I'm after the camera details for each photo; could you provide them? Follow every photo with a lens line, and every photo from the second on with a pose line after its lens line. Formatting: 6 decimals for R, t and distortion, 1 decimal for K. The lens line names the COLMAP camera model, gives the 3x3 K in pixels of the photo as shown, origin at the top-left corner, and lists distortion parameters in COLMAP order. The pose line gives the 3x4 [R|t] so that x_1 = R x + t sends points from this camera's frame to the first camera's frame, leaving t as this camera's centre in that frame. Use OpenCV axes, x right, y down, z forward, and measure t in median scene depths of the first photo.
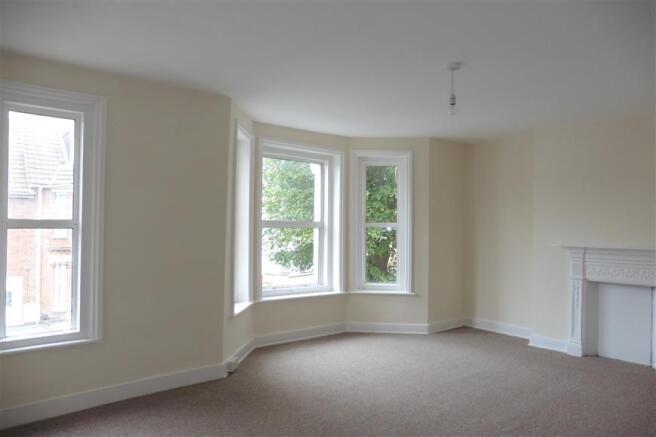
lens RADIAL K [[488.0, 0, 328.7], [0, 488.0, 220.3], [0, 0, 1]] dist [-0.013749, -0.002253]
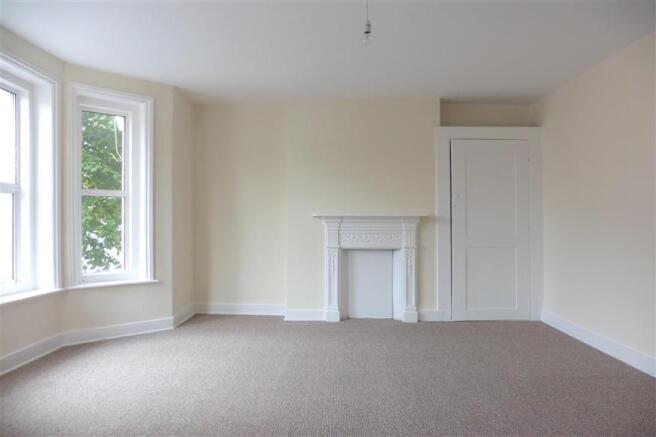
lens RADIAL K [[488.0, 0, 327.6], [0, 488.0, 218.6], [0, 0, 1]] dist [-0.013749, -0.002253]
pose [[0.654768, -0.004471, 0.755817, -0.278666], [-0.003448, 0.999954, 0.008901, 0.049328], [-0.755822, -0.008434, 0.654723, 0.325040]]
